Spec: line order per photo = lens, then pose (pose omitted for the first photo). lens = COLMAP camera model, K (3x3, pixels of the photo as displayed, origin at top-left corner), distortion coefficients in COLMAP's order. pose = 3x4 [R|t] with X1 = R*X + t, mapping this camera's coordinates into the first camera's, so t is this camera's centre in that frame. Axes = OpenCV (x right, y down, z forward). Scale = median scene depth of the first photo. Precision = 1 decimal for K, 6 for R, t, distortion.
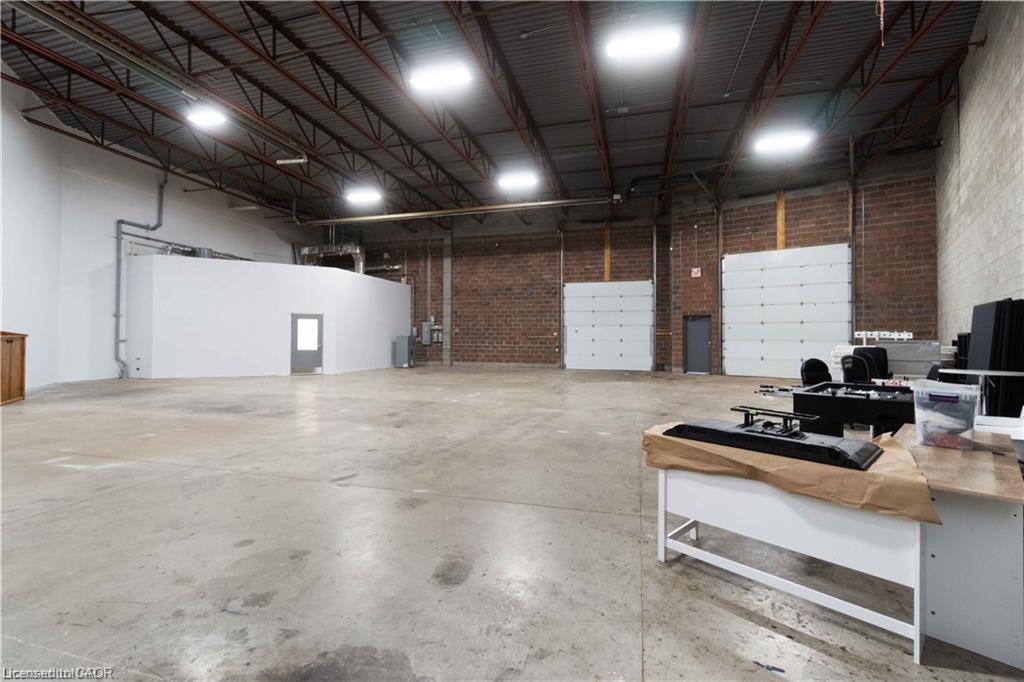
lens RADIAL K [[448.9, 0, 510.1], [0, 448.9, 333.9], [0, 0, 1]] dist [-0.001109, 0.000038]
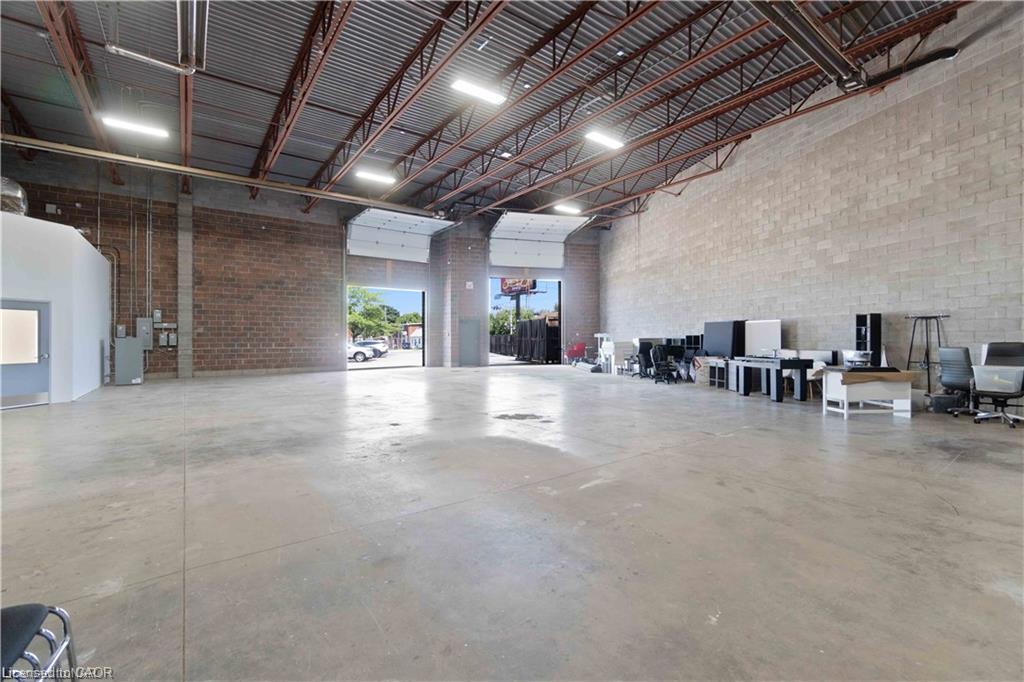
lens RADIAL K [[448.9, 0, 508.9], [0, 448.9, 341.5], [0, 0, 1]] dist [-0.001109, 0.000038]
pose [[0.615674, -0.012545, 0.787901, -0.404055], [-0.001508, 0.999853, 0.017098, -0.002323], [-0.788000, -0.011715, 0.615564, 0.124850]]
